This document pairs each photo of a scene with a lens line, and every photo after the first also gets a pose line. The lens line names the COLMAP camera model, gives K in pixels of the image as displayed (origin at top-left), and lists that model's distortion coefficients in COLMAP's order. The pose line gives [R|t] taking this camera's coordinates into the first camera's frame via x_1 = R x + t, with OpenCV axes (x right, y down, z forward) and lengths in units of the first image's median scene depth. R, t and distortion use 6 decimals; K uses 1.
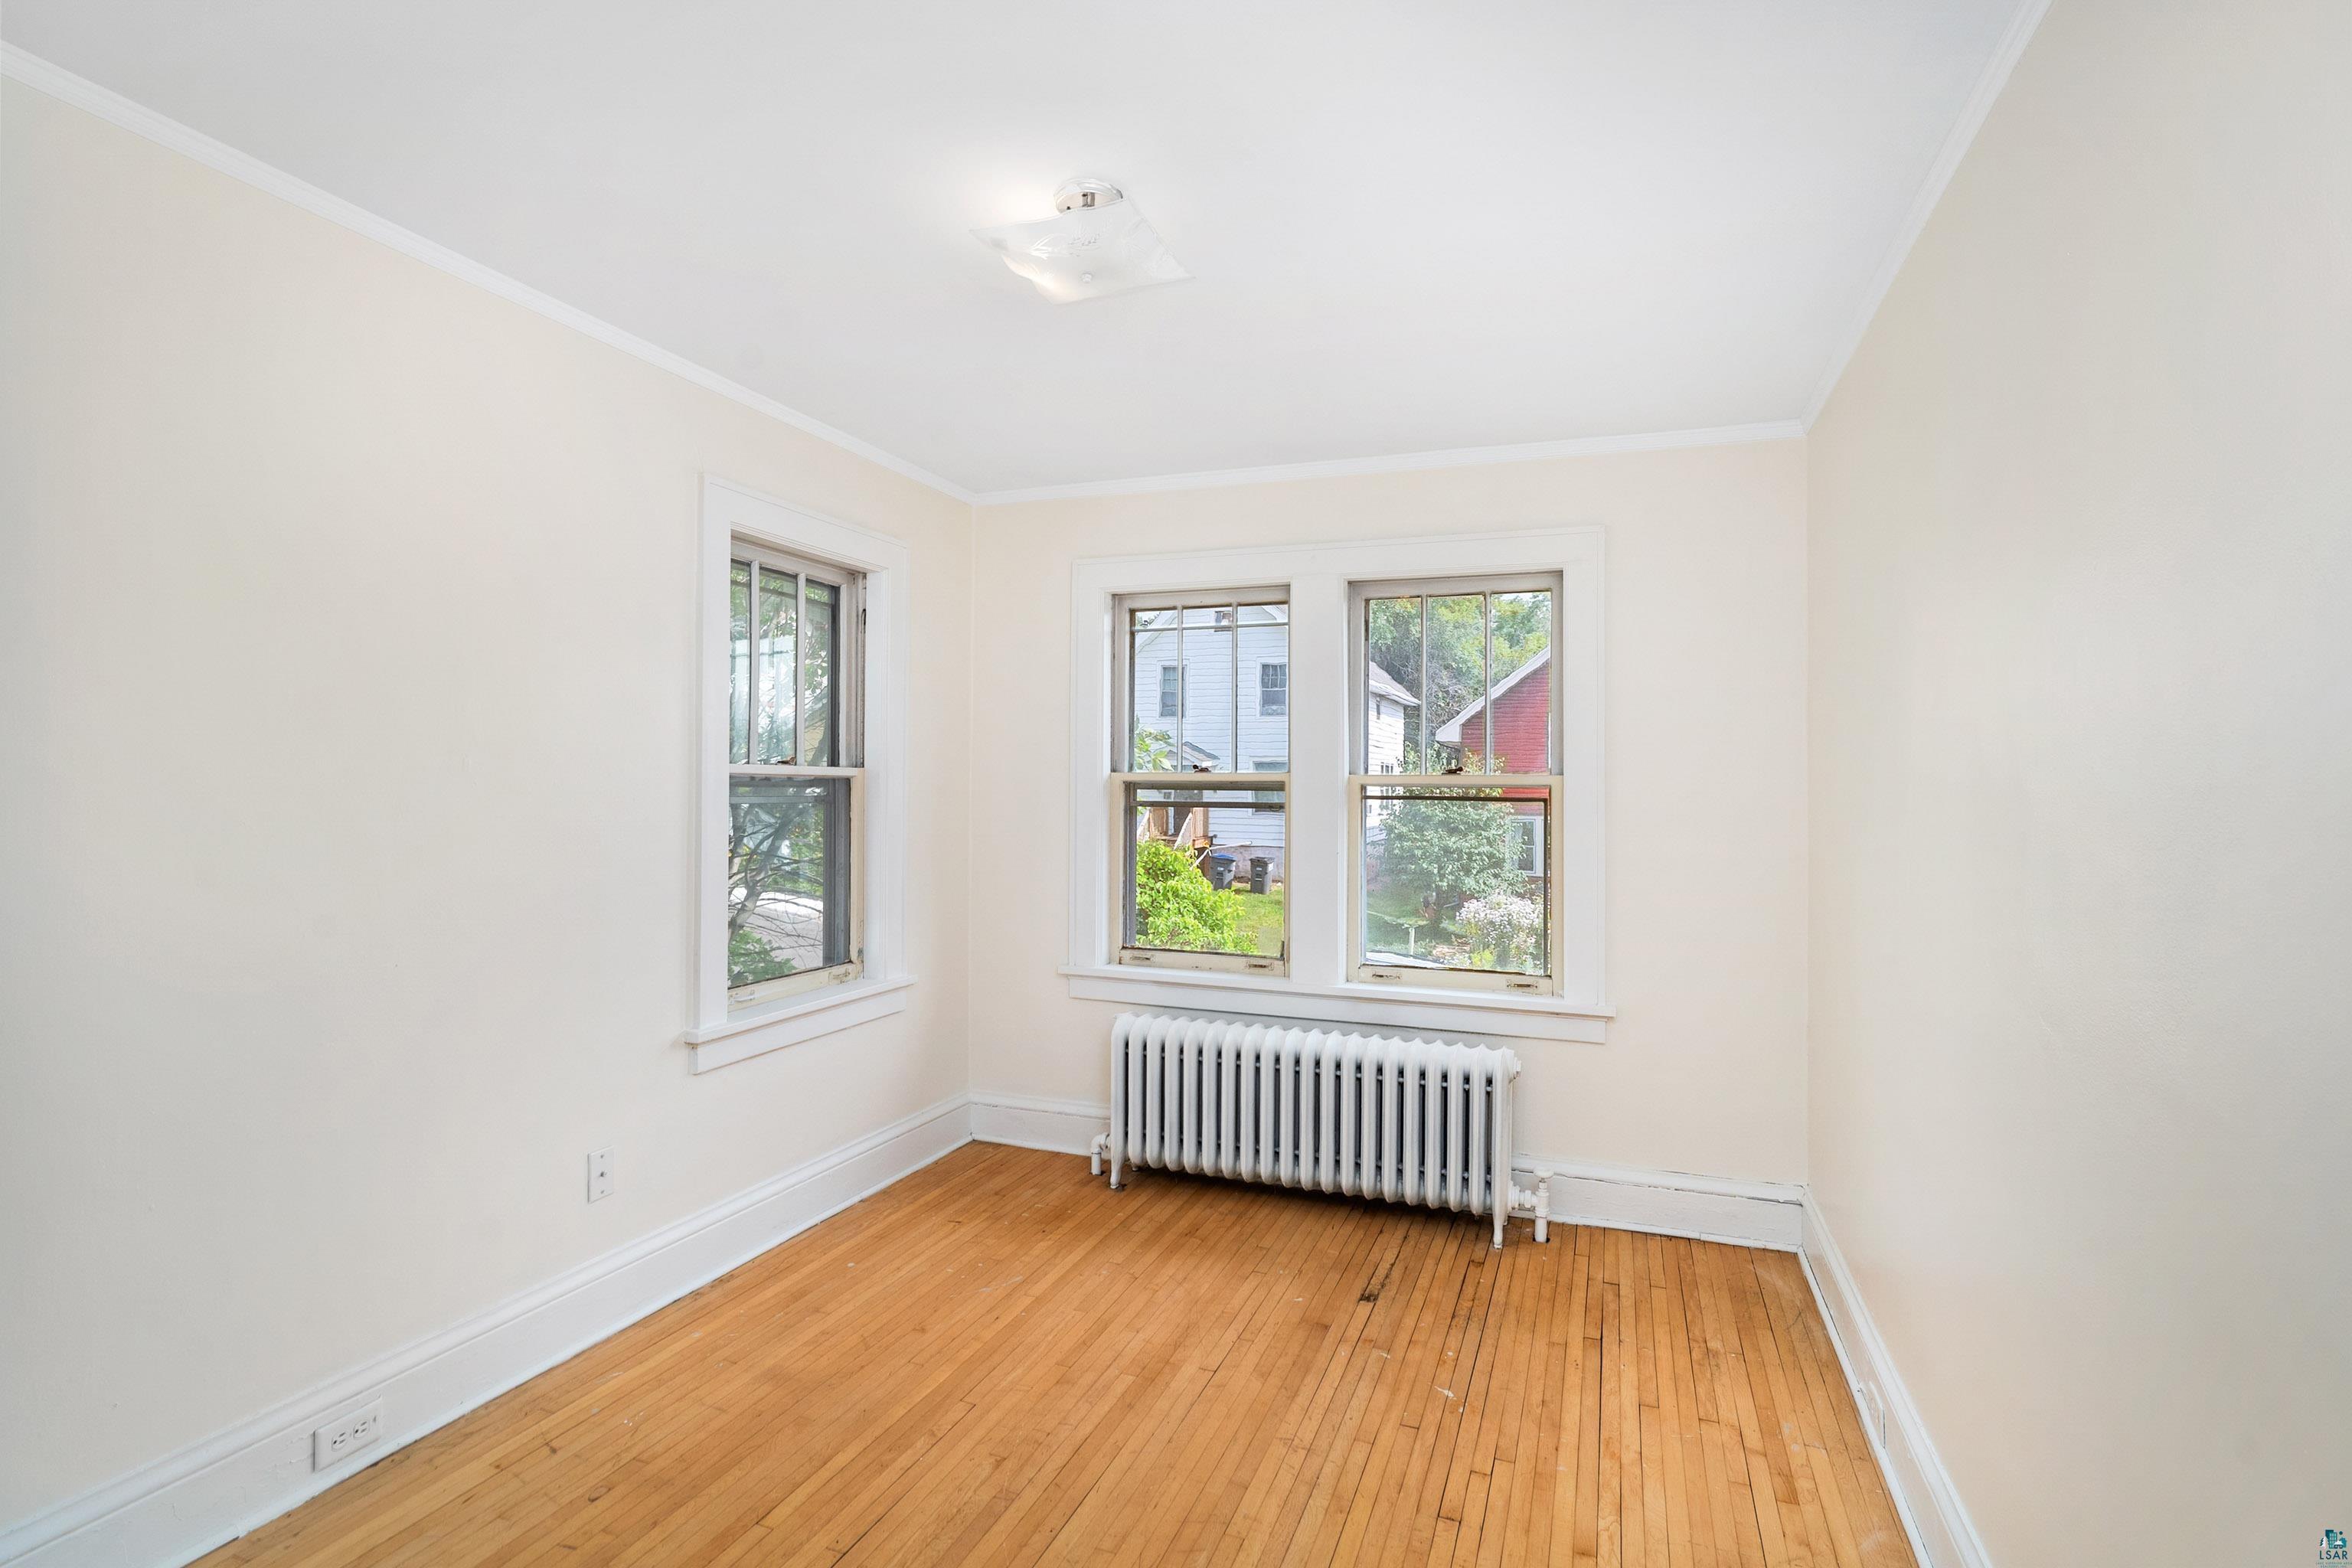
lens RADIAL K [[1168.4, 0, 1179.3], [0, 1168.4, 777.9], [0, 0, 1]] dist [-0.007137, -0.000281]
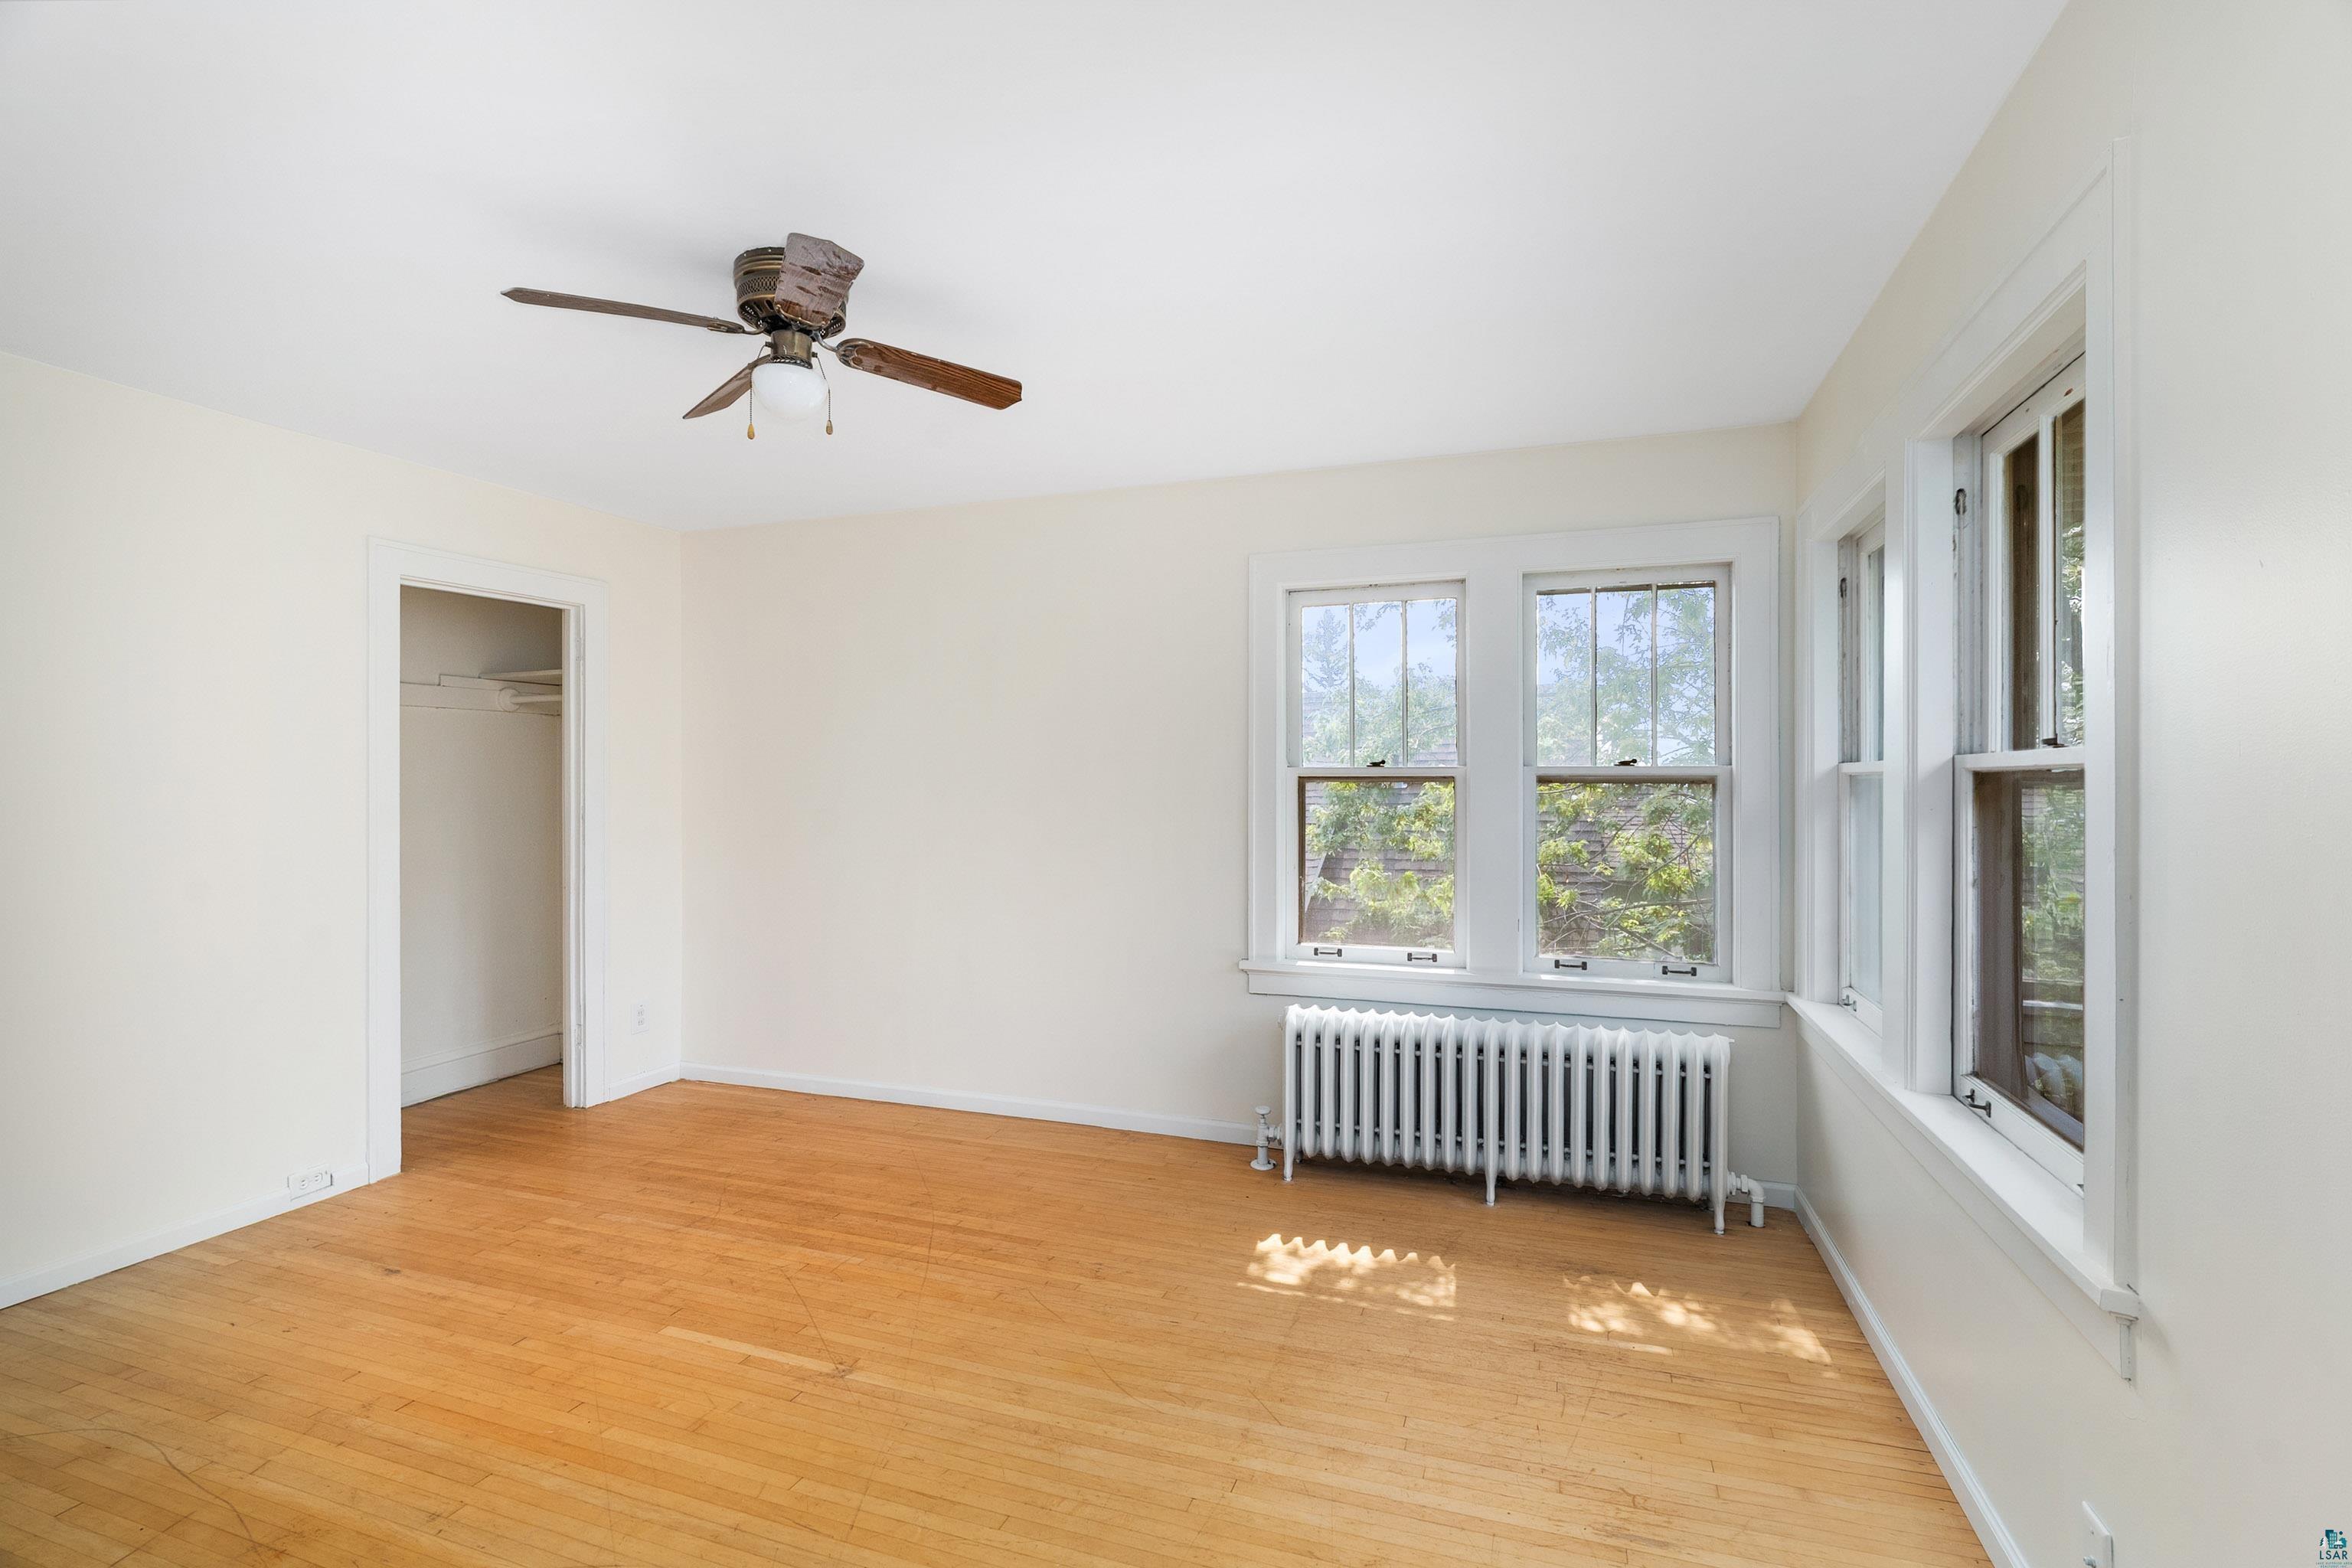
lens RADIAL K [[1077.1, 0, 1160.2], [0, 1077.1, 794.0], [0, 0, 1]] dist [-0.004582, 0.000902]
pose [[0.998984, -0.014762, 0.042586, -0.211287], [0.013912, 0.999699, 0.020209, -0.002454], [-0.042871, -0.019596, 0.998888, 0.083889]]
